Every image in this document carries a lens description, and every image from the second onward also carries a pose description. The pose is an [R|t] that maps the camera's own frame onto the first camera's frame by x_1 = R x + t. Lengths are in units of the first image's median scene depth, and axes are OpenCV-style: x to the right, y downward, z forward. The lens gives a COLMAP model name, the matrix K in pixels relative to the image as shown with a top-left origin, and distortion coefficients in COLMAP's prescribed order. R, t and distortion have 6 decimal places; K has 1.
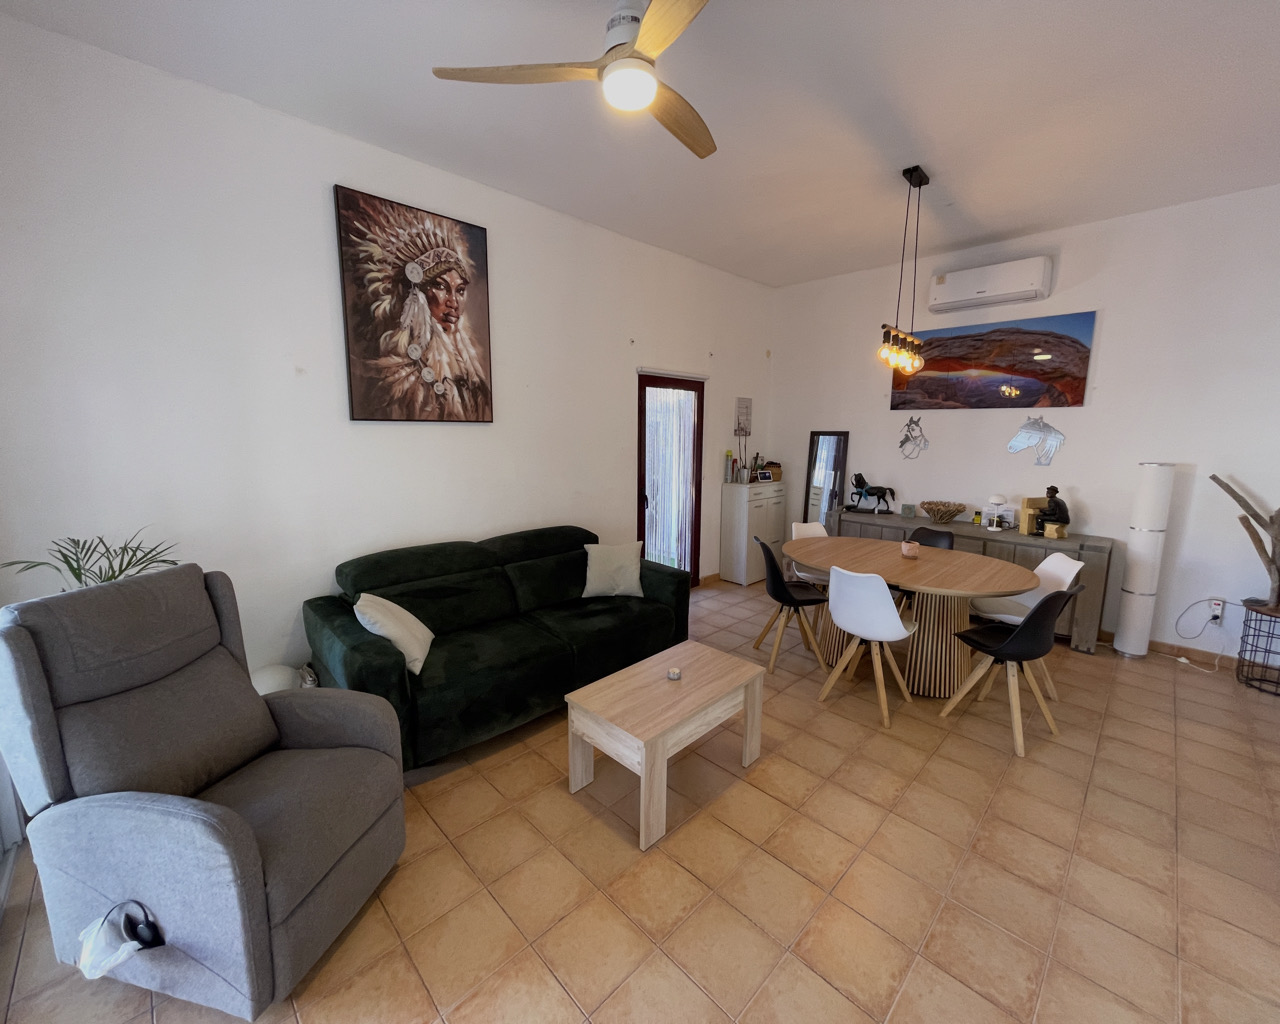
lens RADIAL K [[517.0, 0, 634.4], [0, 517.0, 507.9], [0, 0, 1]] dist [-0.003970, 0.001292]
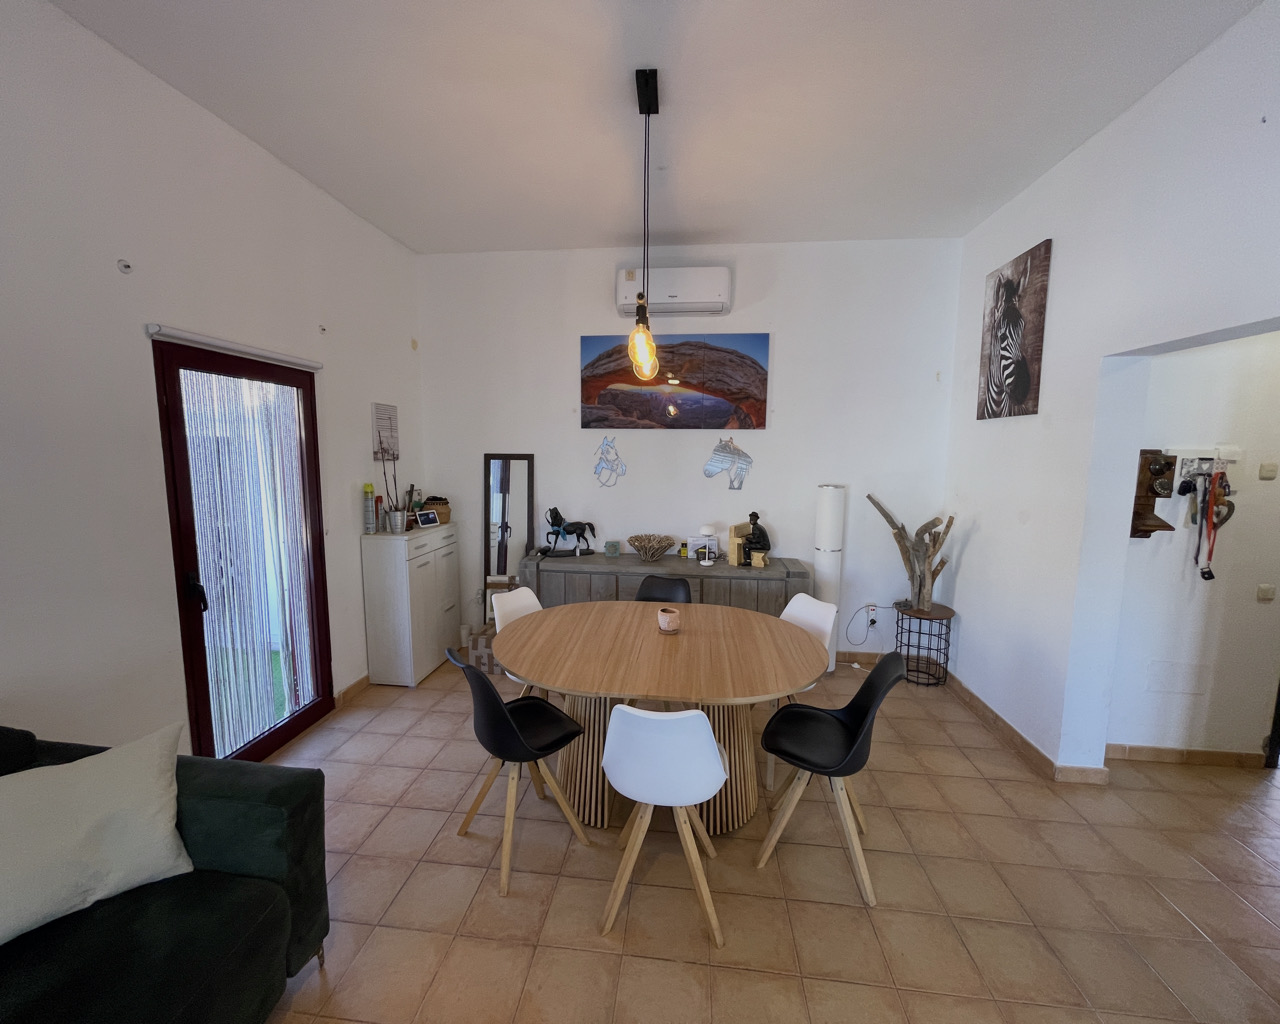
lens RADIAL K [[517.0, 0, 635.2], [0, 517.0, 507.0], [0, 0, 1]] dist [-0.003970, 0.001292]
pose [[0.774156, -0.071673, 0.628924, 0.039345], [0.091463, 0.995808, 0.000901, -0.061250], [-0.626353, 0.056826, 0.777466, 0.336900]]
